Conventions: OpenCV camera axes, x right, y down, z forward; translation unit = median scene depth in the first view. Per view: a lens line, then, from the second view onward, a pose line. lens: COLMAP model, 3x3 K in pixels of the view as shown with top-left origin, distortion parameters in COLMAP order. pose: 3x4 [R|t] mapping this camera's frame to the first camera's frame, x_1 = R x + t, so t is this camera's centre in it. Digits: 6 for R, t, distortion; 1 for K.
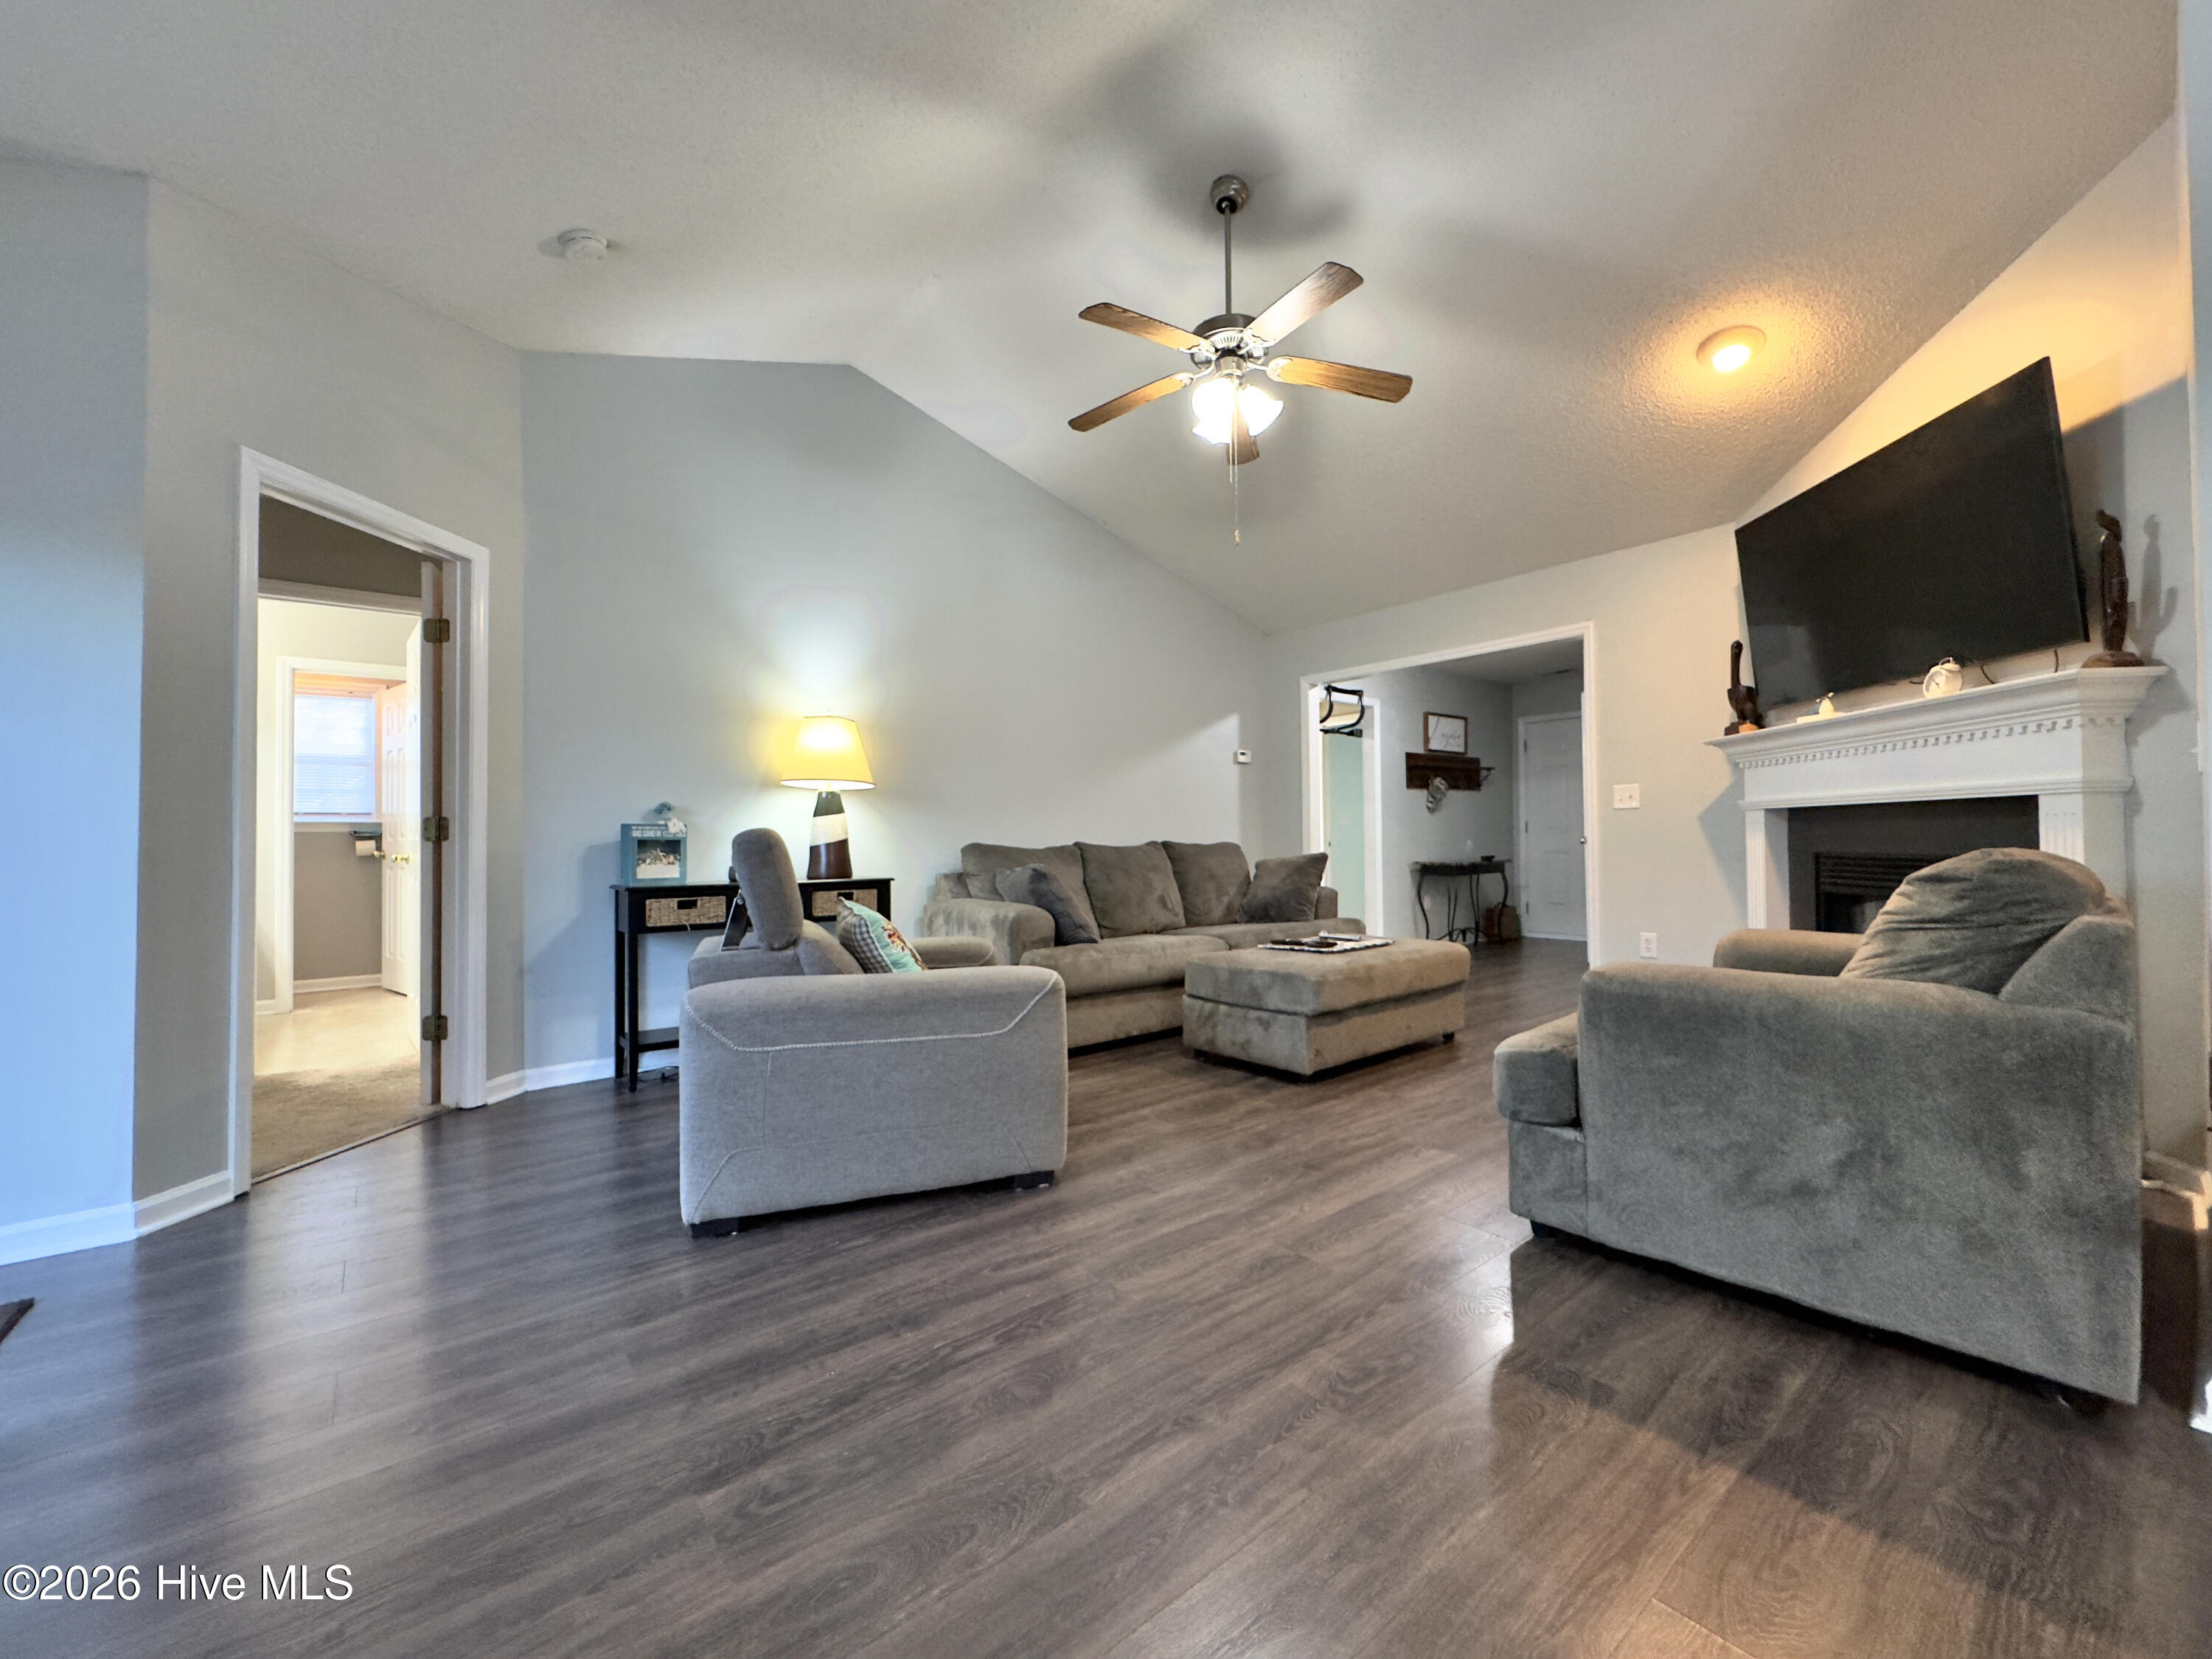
lens RADIAL K [[881.5, 0, 1103.7], [0, 881.5, 821.7], [0, 0, 1]] dist [-0.006649, 0.000020]
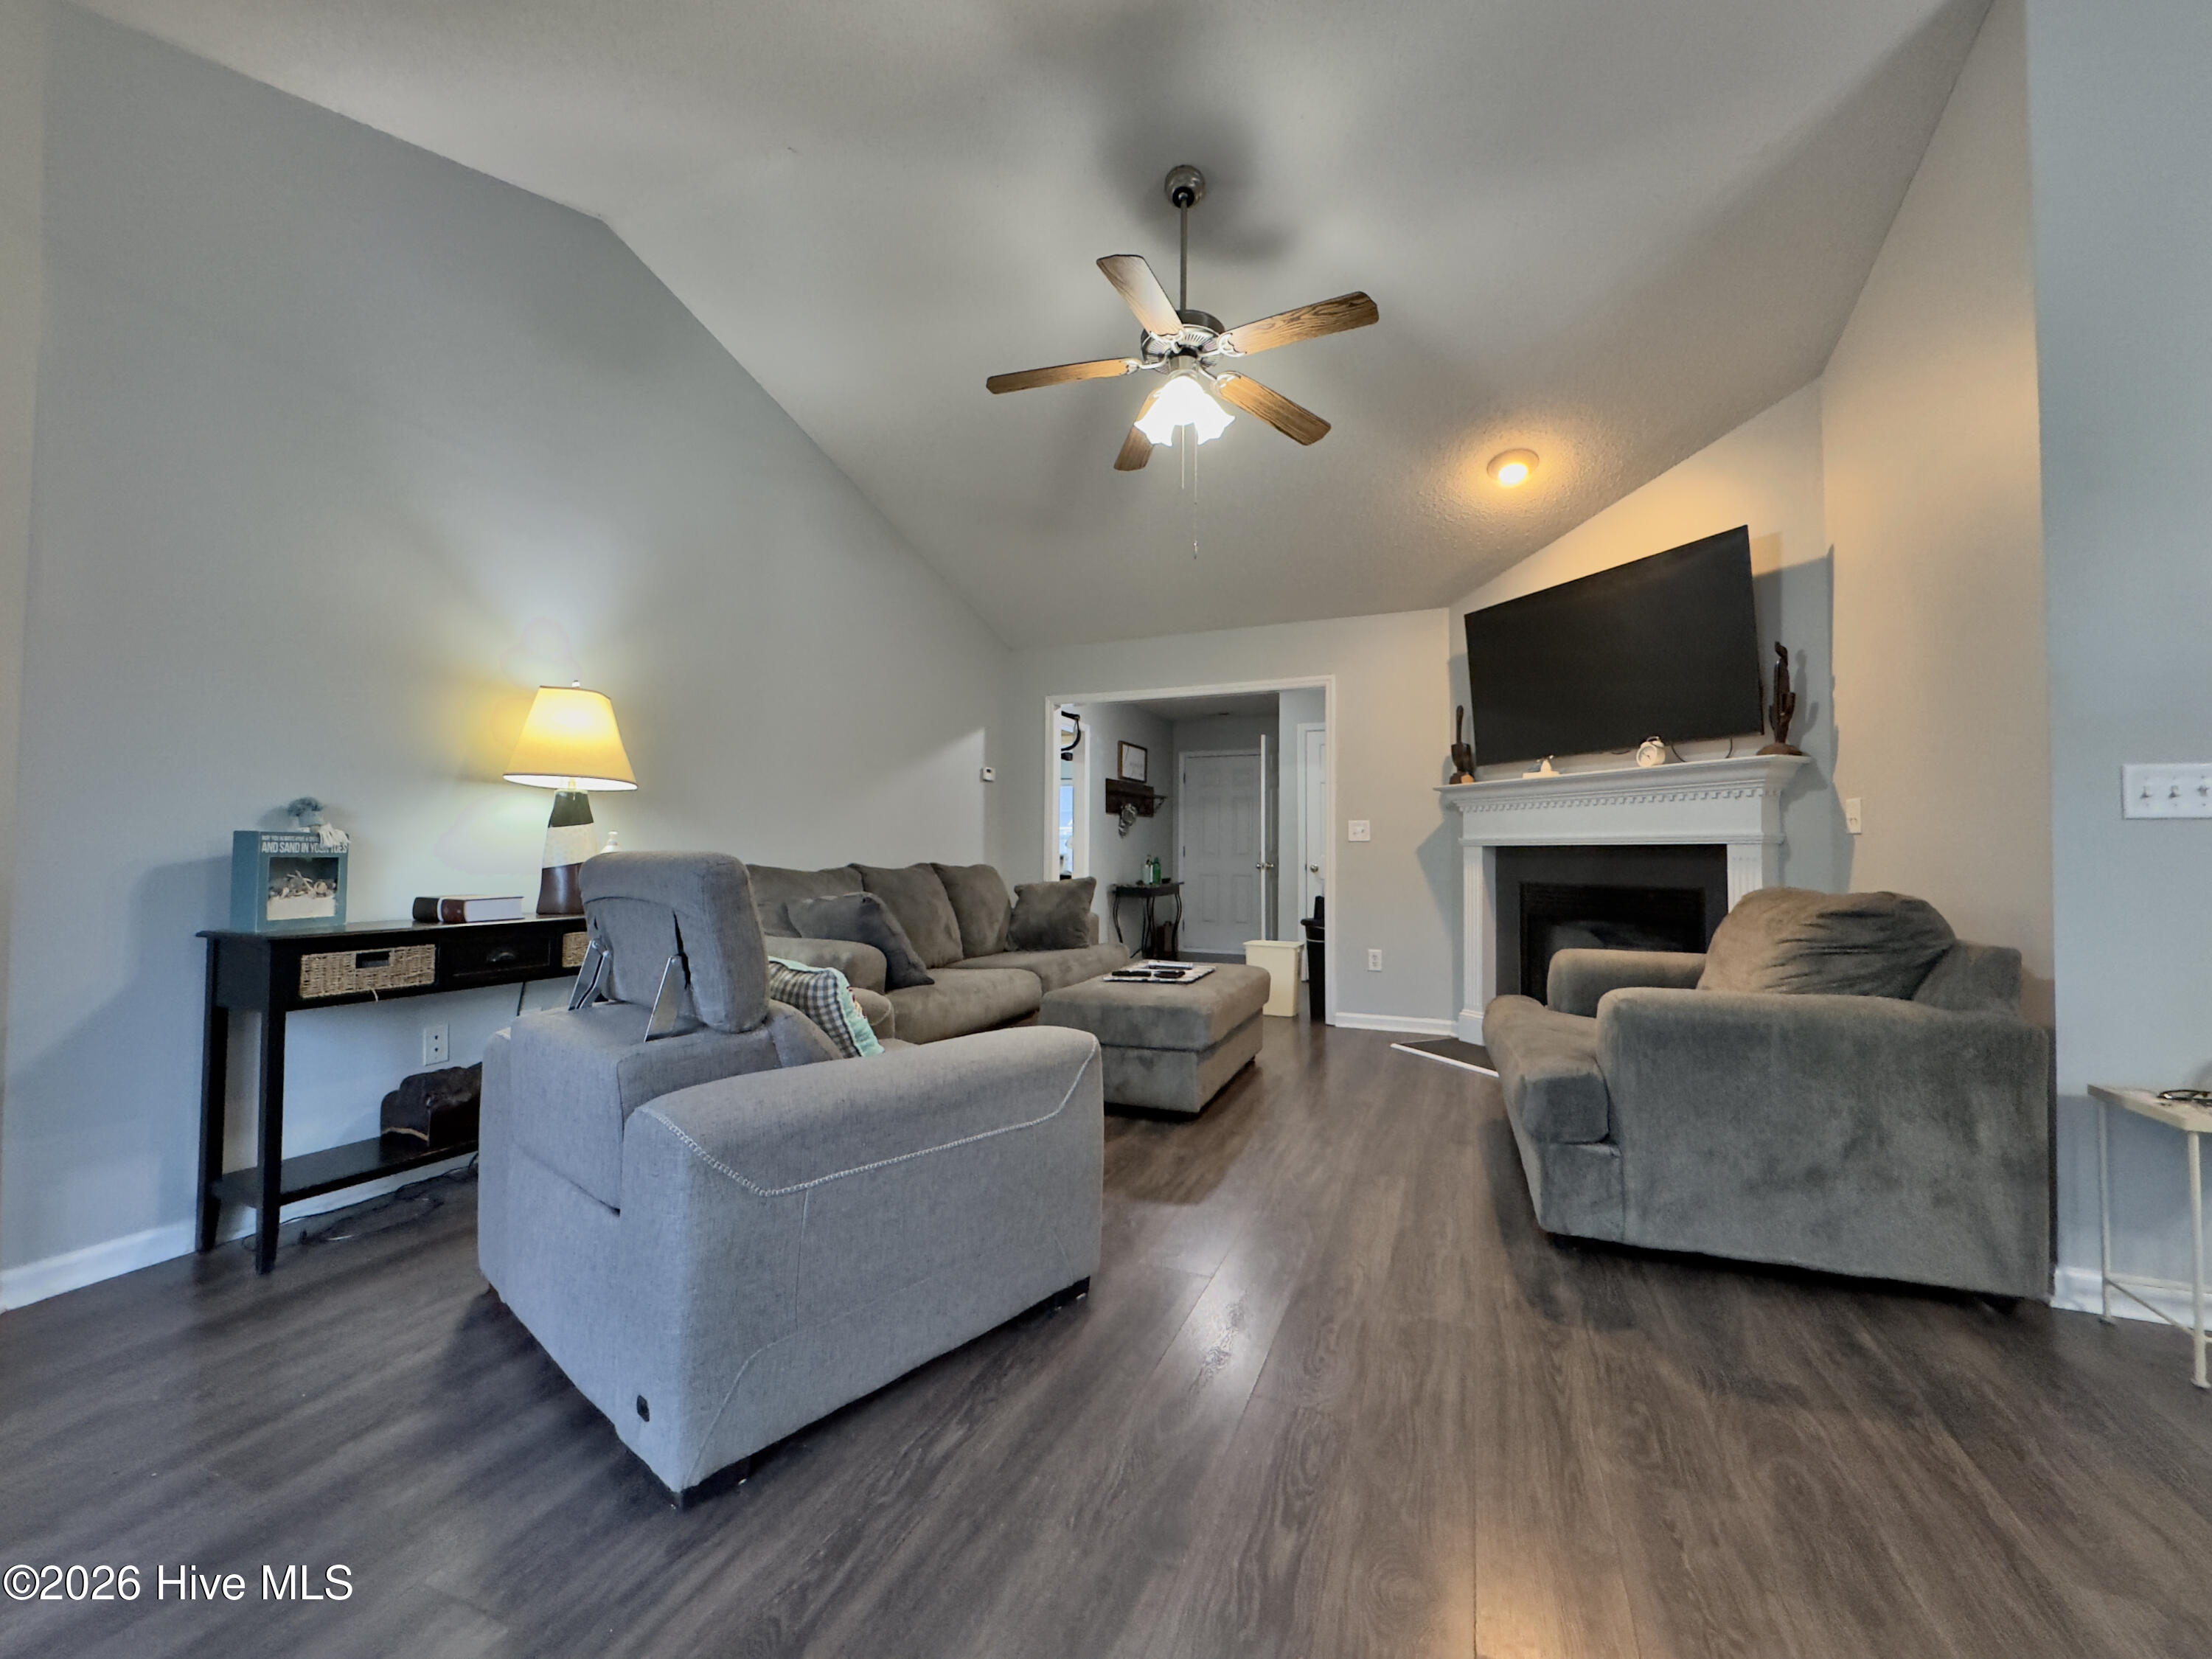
lens RADIAL K [[880.5, 0, 1100.4], [0, 880.5, 824.4], [0, 0, 1]] dist [-0.005464, 0.000421]
pose [[0.882159, 0.033355, 0.469768, -0.337912], [-0.026566, 0.999425, -0.021075, -0.005518], [-0.470201, 0.006111, 0.882538, 0.201745]]
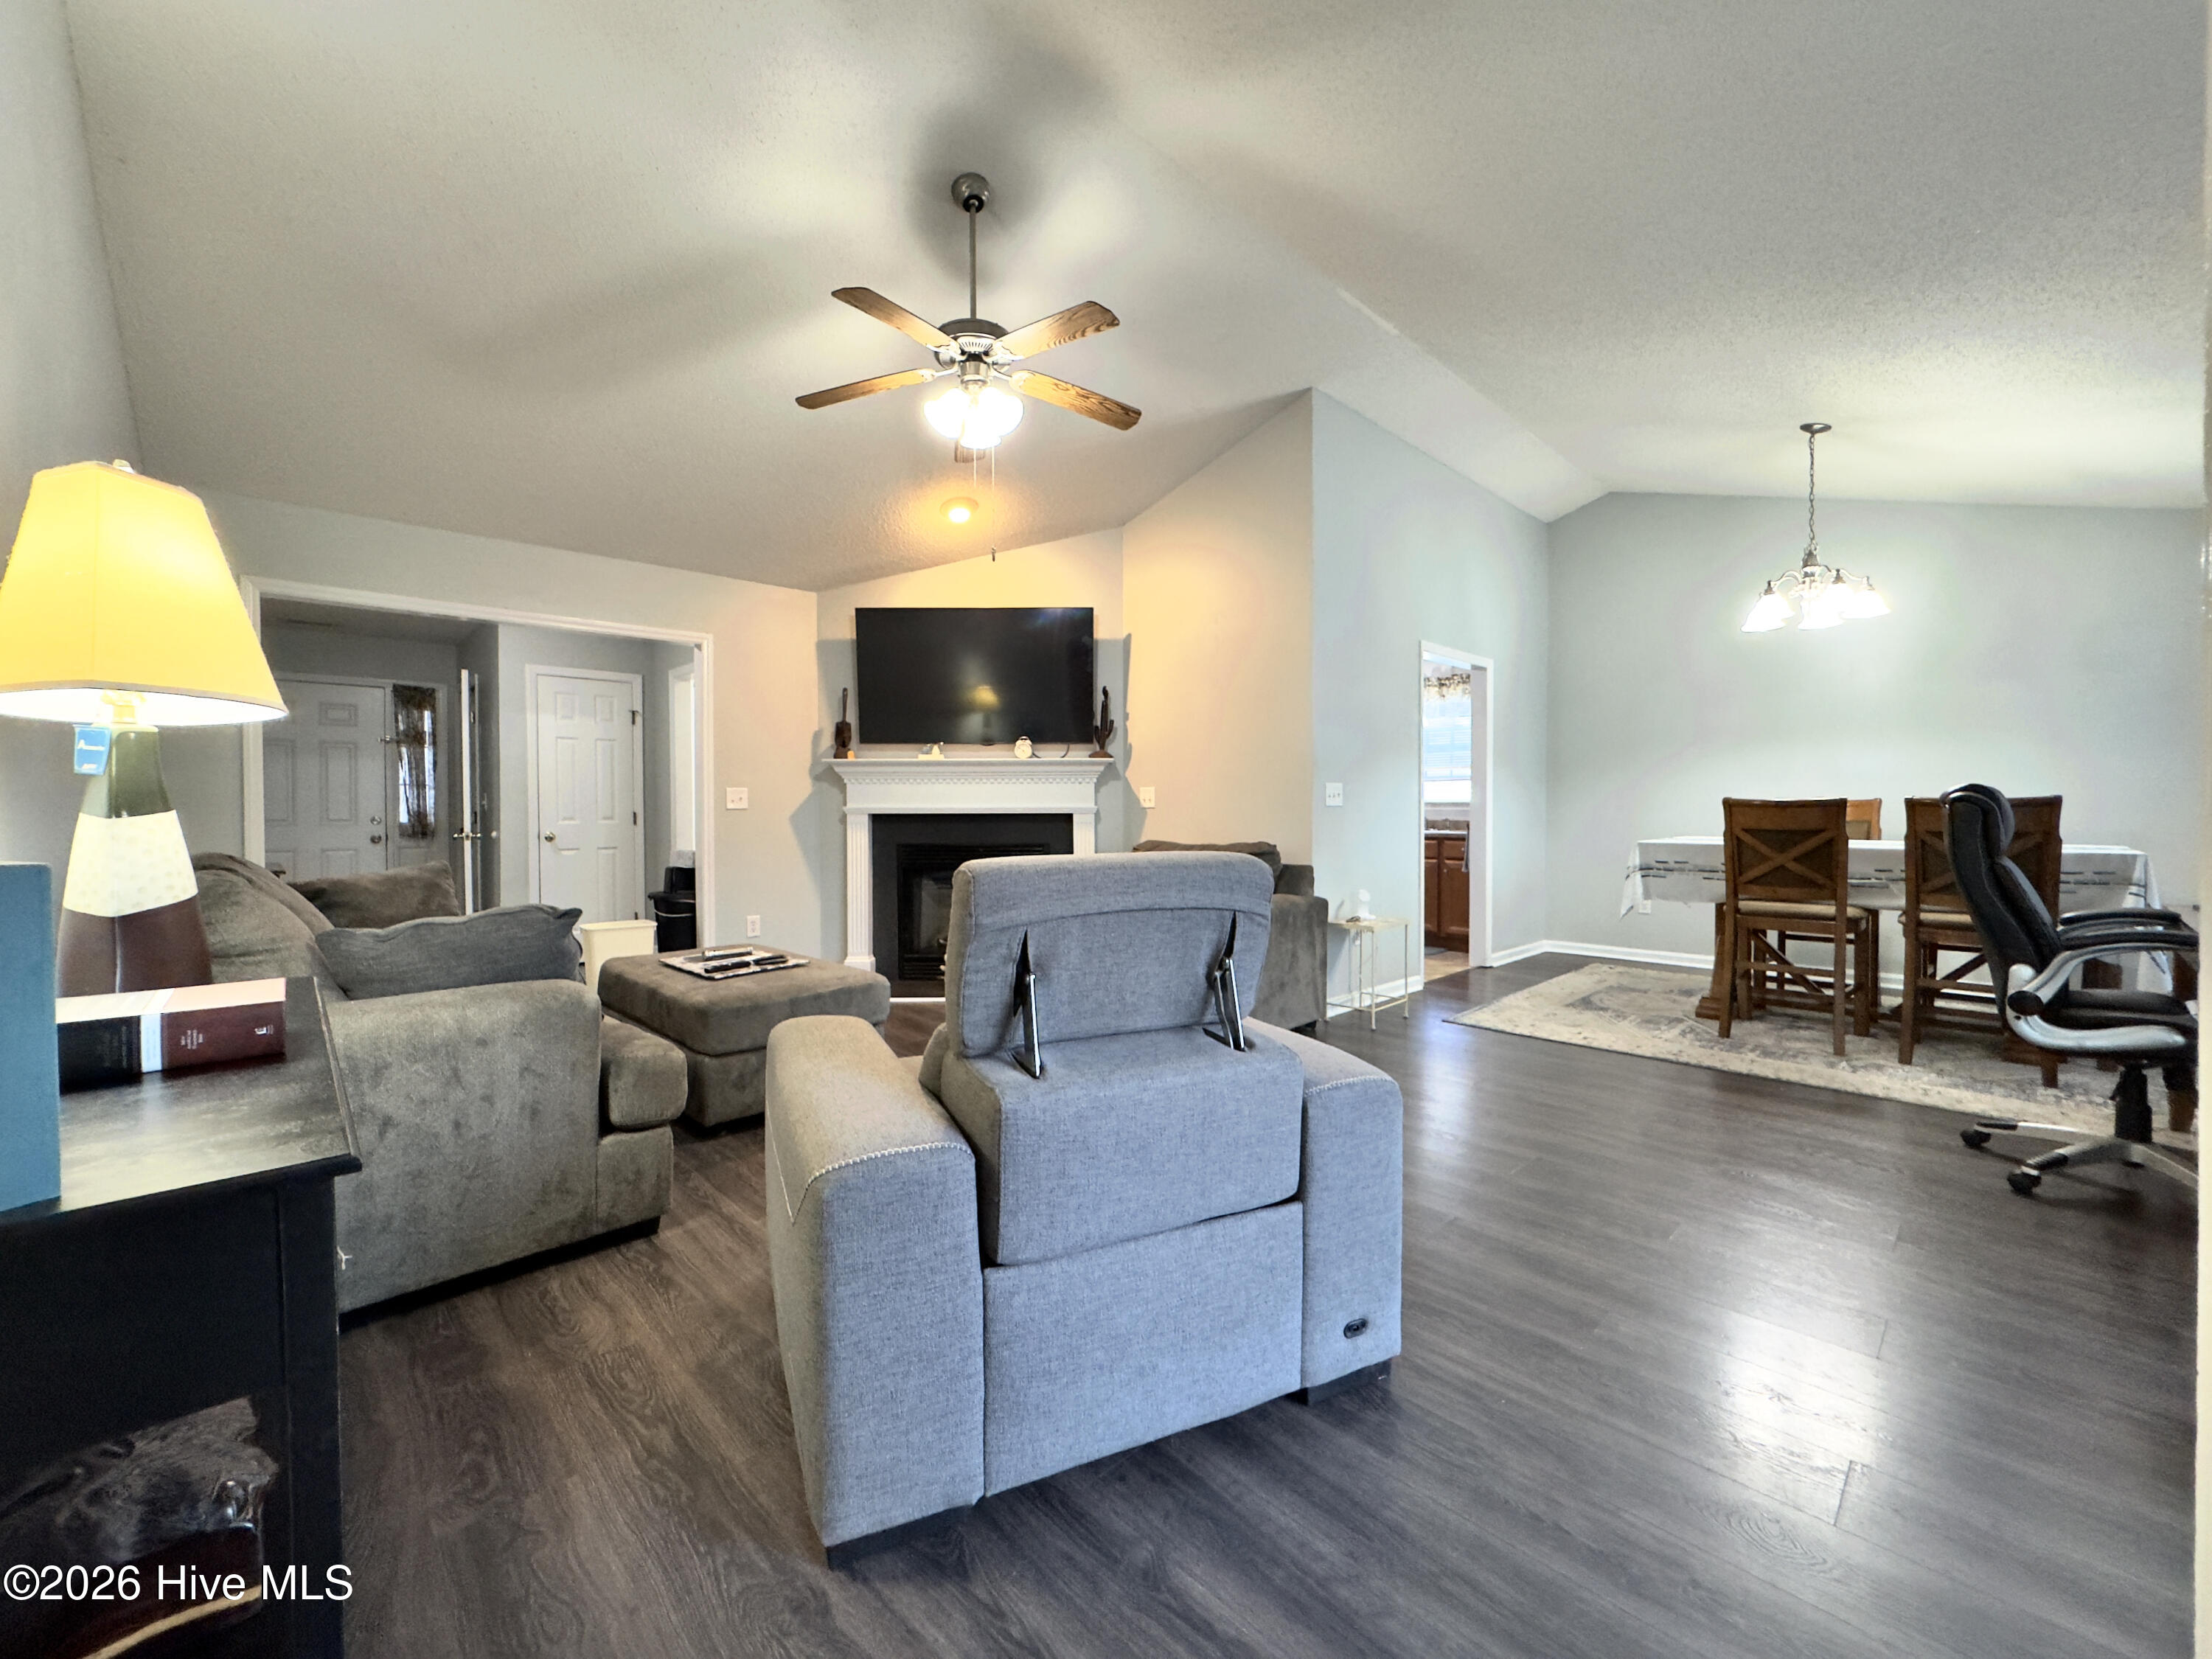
lens RADIAL K [[880.5, 0, 1100.4], [0, 880.5, 824.4], [0, 0, 1]] dist [-0.005464, 0.000421]
pose [[-0.067790, -0.005672, 0.997683, -0.797498], [-0.018236, 0.999824, 0.004445, -0.012437], [-0.997533, -0.017892, -0.067881, 0.848600]]
